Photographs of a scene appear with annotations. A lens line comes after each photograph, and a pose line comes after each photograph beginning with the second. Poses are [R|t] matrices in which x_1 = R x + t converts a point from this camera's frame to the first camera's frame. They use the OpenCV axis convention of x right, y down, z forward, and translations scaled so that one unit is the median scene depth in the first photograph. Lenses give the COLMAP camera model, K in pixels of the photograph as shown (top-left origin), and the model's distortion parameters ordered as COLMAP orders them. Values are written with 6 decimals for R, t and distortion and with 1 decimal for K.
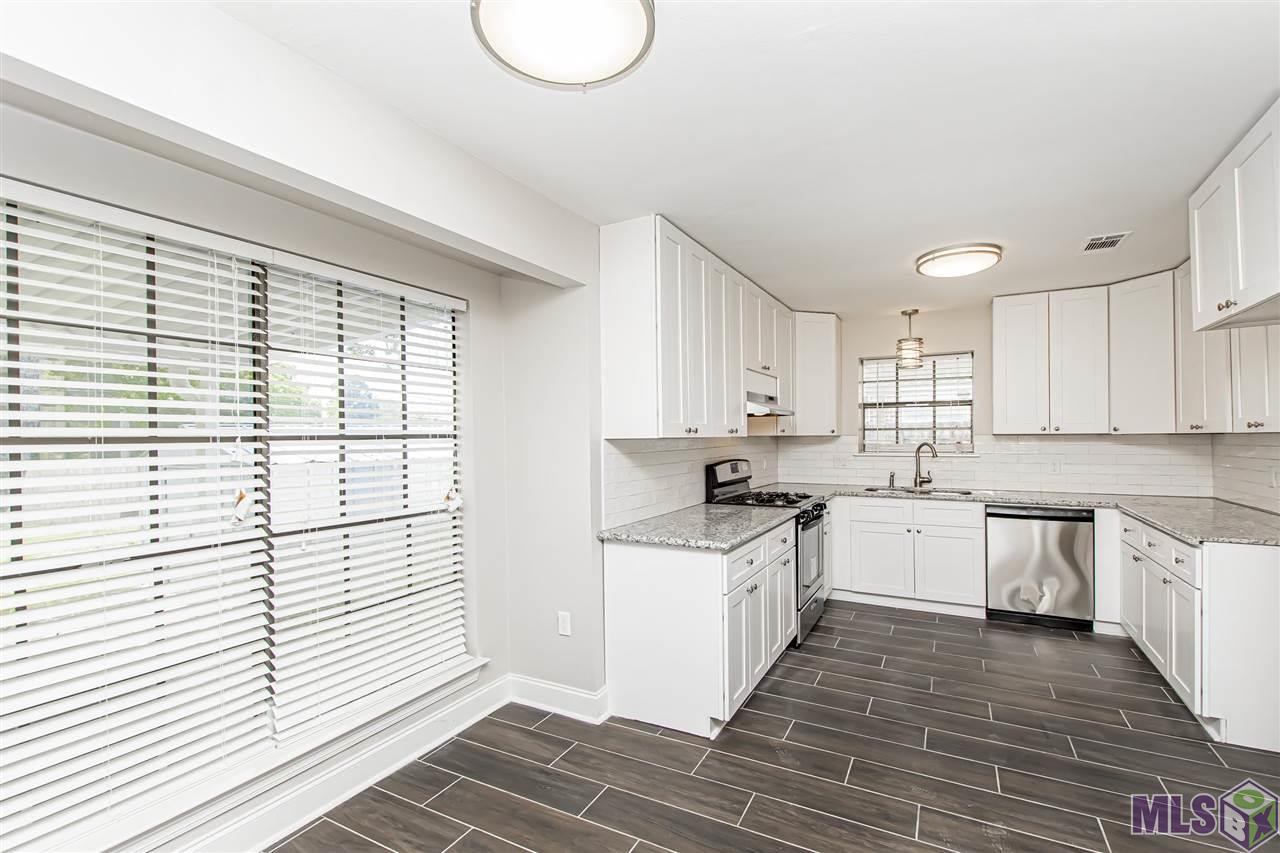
lens RADIAL K [[576.1, 0, 649.7], [0, 576.1, 421.0], [0, 0, 1]] dist [0.002068, -0.000140]
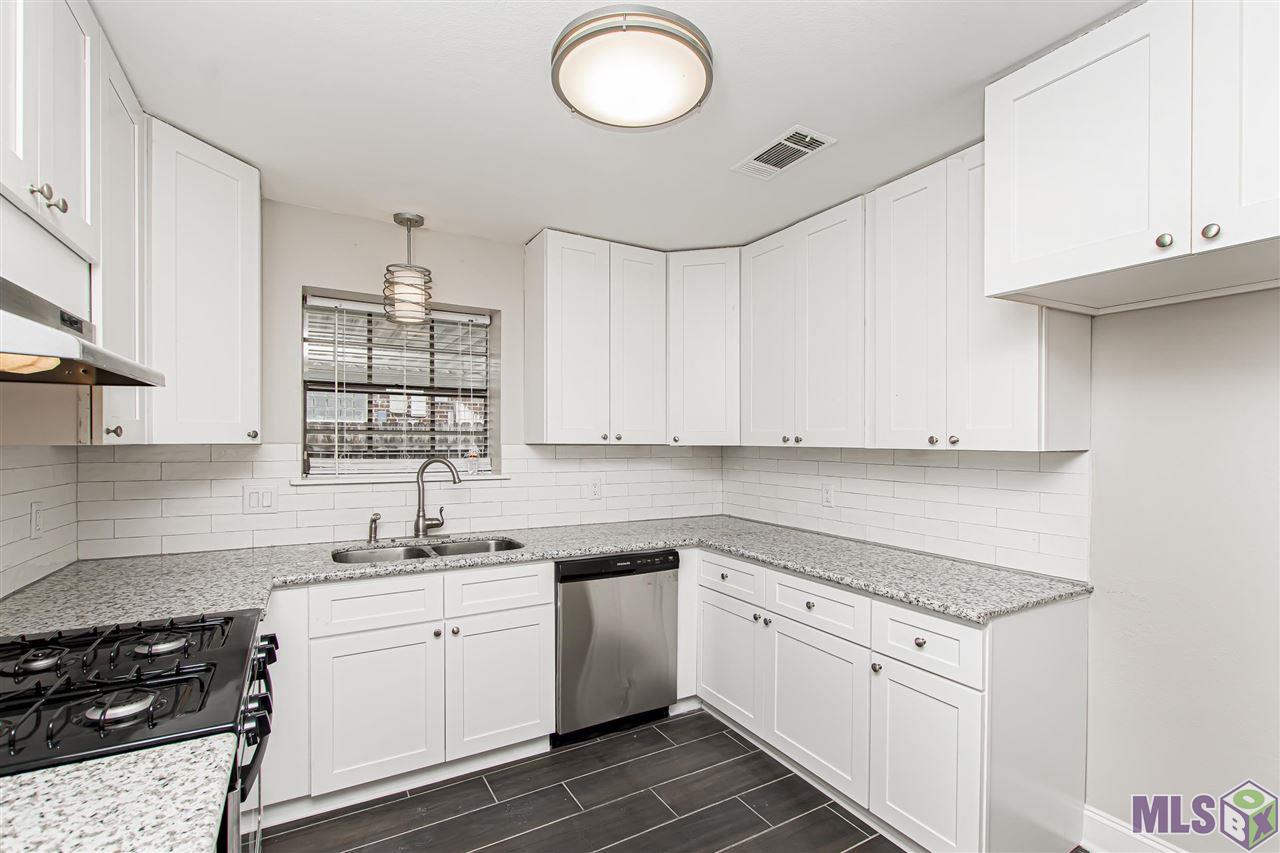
lens RADIAL K [[579.6, 0, 639.7], [0, 579.6, 450.5], [0, 0, 1]] dist [0.001409, 0.000213]
pose [[0.525646, -0.005897, 0.850683, 0.100236], [-0.036049, 0.998923, 0.029200, 0.006989], [-0.849939, -0.046015, 0.524868, 0.534726]]
